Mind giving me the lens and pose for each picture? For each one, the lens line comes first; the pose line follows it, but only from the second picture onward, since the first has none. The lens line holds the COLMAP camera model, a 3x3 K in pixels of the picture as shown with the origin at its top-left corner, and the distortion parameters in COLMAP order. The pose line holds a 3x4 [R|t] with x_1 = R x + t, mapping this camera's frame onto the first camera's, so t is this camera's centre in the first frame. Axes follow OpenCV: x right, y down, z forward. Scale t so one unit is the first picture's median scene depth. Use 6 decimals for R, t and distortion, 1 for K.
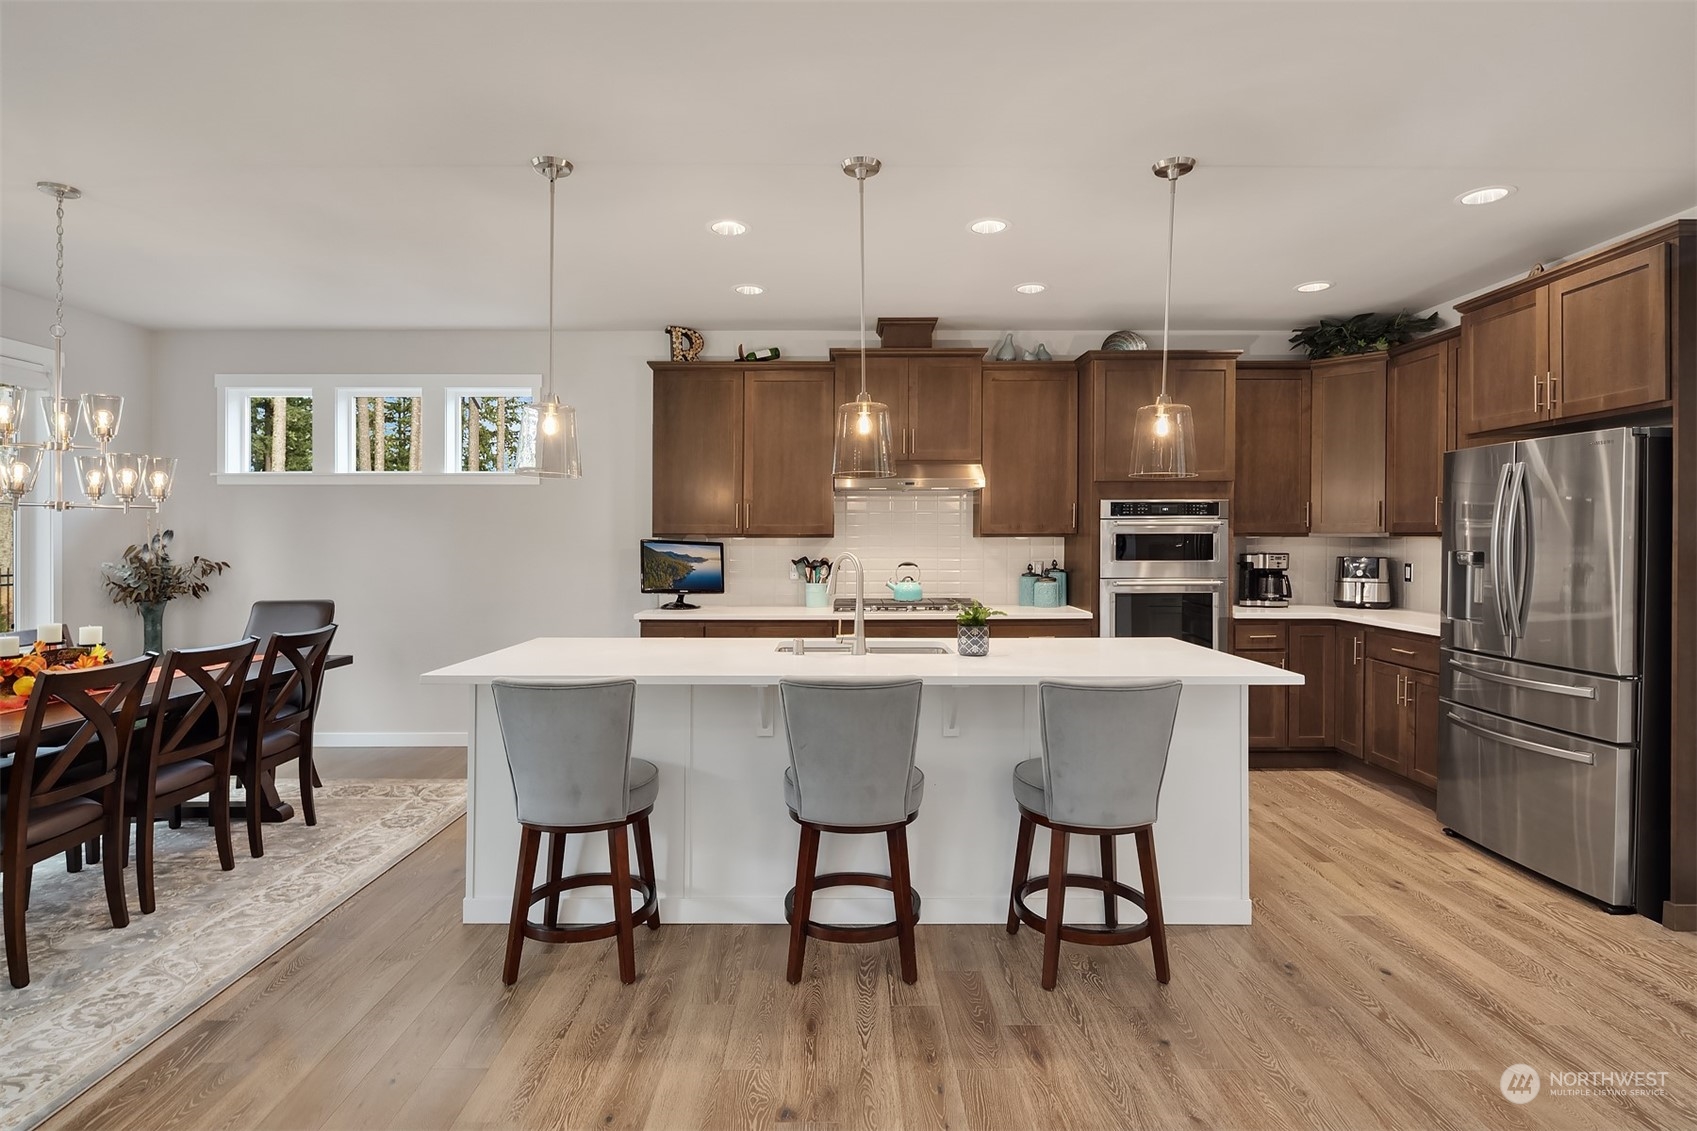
lens RADIAL K [[832.2, 0, 839.6], [0, 832.2, 541.2], [0, 0, 1]] dist [-0.001862, -0.000148]
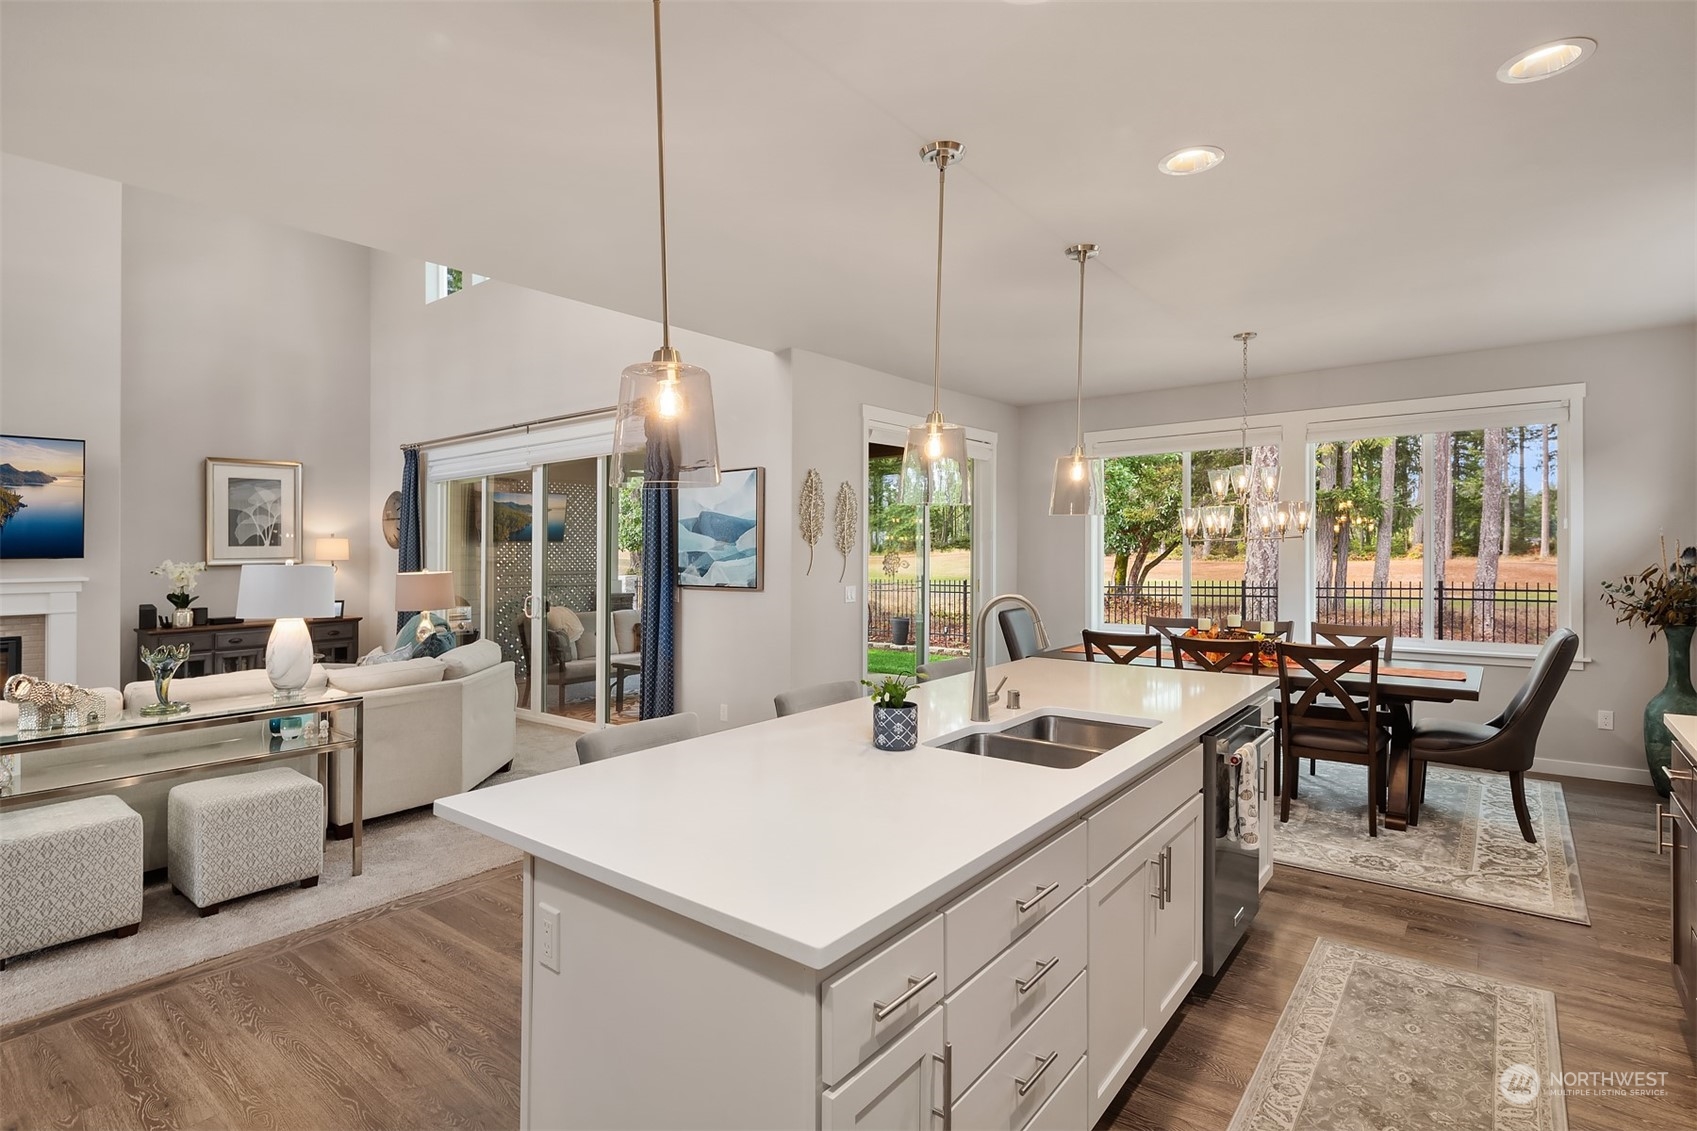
lens RADIAL K [[835.1, 0, 848.5], [0, 835.1, 565.5], [0, 0, 1]] dist [0.004767, 0.000324]
pose [[-0.619041, 0.016932, -0.785176, 0.464639], [0.005356, 0.999835, 0.017338, -0.018105], [0.785340, 0.006528, -0.619030, 0.870407]]
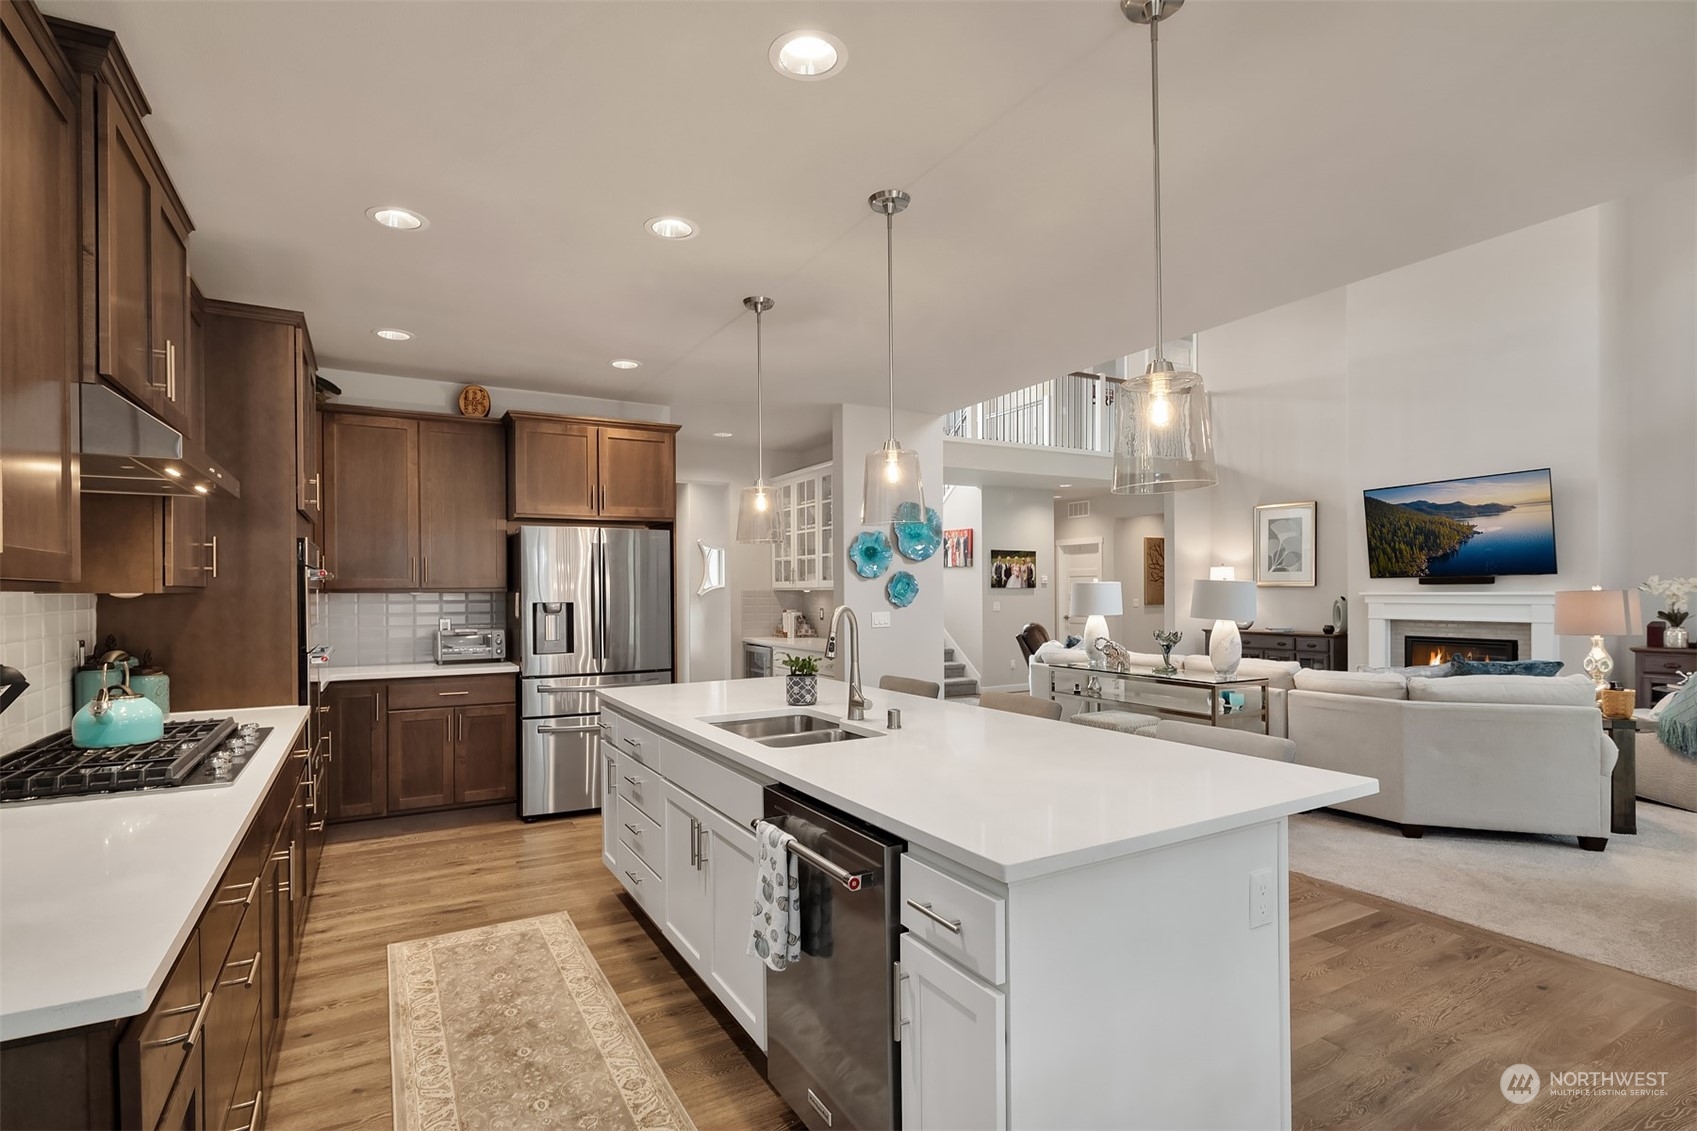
lens RADIAL K [[824.7, 0, 852.3], [0, 824.7, 592.4], [0, 0, 1]] dist [0.000057, 0.000114]
pose [[-0.497554, 0.002991, 0.867428, -0.465890], [0.011916, 0.999923, 0.003388, -0.001814], [-0.867351, 0.012022, -0.497552, 0.894239]]
